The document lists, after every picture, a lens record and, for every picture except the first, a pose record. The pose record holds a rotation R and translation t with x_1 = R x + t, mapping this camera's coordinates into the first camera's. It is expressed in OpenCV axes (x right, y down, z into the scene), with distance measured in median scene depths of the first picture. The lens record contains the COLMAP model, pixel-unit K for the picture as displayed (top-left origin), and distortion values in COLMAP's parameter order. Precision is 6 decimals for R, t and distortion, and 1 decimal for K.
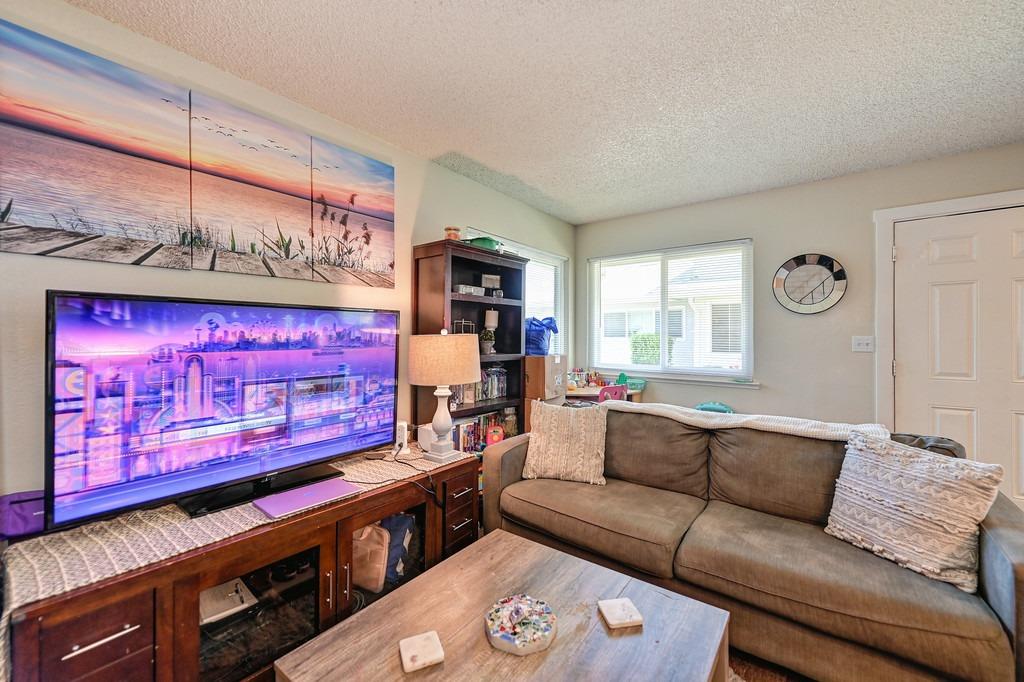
lens RADIAL K [[416.5, 0, 514.6], [0, 416.5, 332.8], [0, 0, 1]] dist [0.000563, 0.000048]
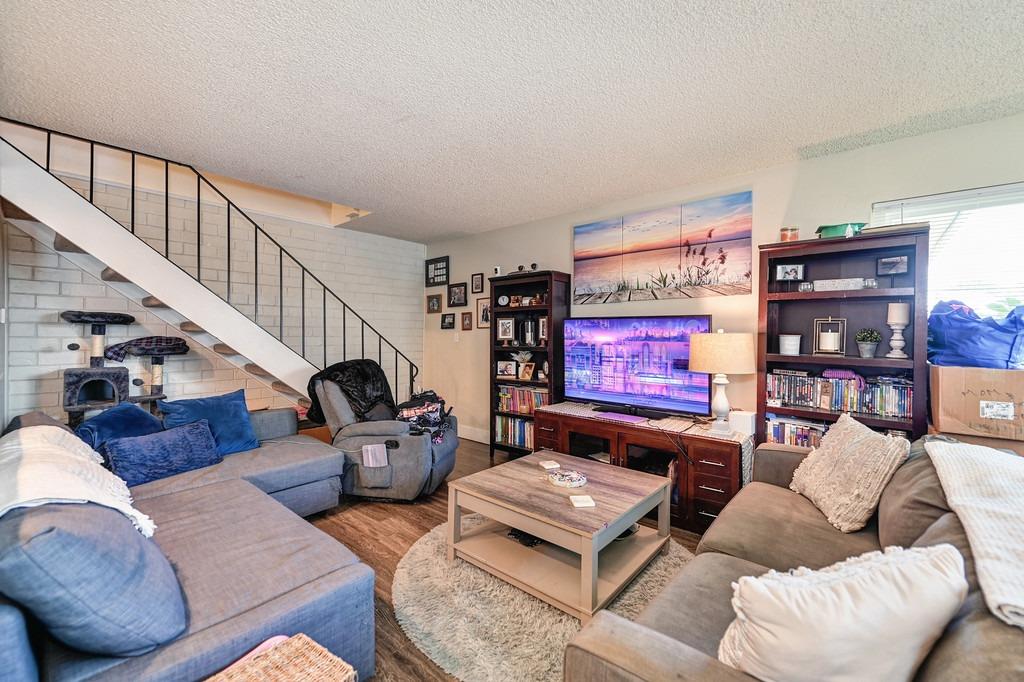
lens RADIAL K [[416.5, 0, 514.6], [0, 416.5, 332.8], [0, 0, 1]] dist [0.000563, 0.000048]
pose [[-0.086854, 0.001064, -0.996221, 1.070215], [-0.001473, 0.999998, 0.001196, 0.002368], [0.996220, 0.001571, -0.086852, 0.502064]]
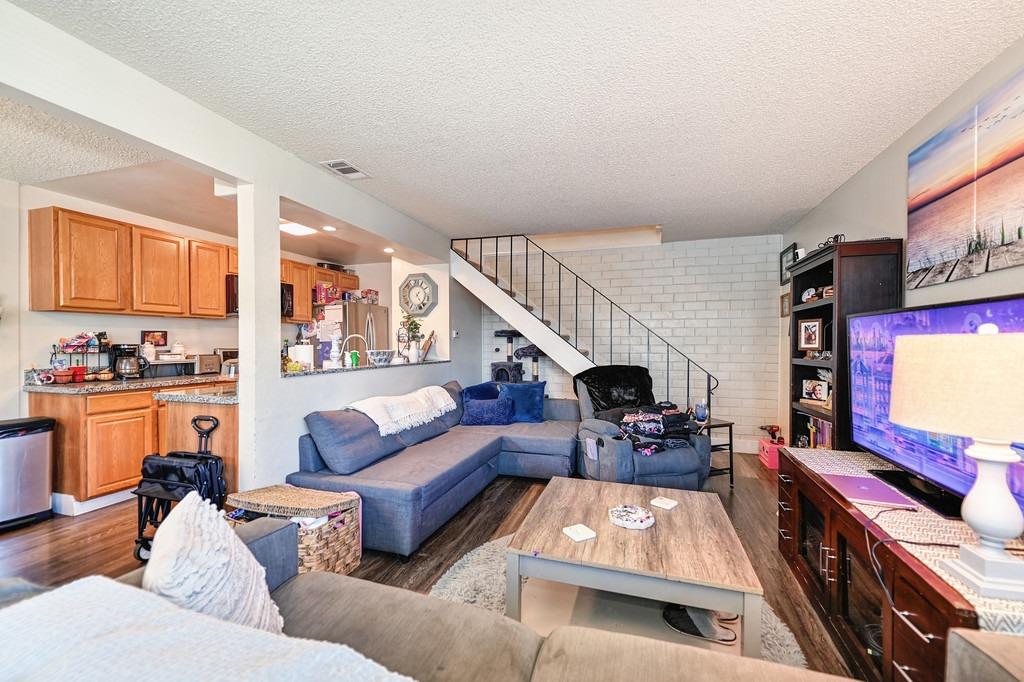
lens RADIAL K [[408.9, 0, 513.5], [0, 408.9, 351.8], [0, 0, 1]] dist [-0.000315, -0.000024]
pose [[-0.949859, 0.007392, -0.312592, 0.505428], [0.000648, 0.999765, 0.021672, 0.012571], [0.312679, 0.020383, -0.949640, 1.262693]]
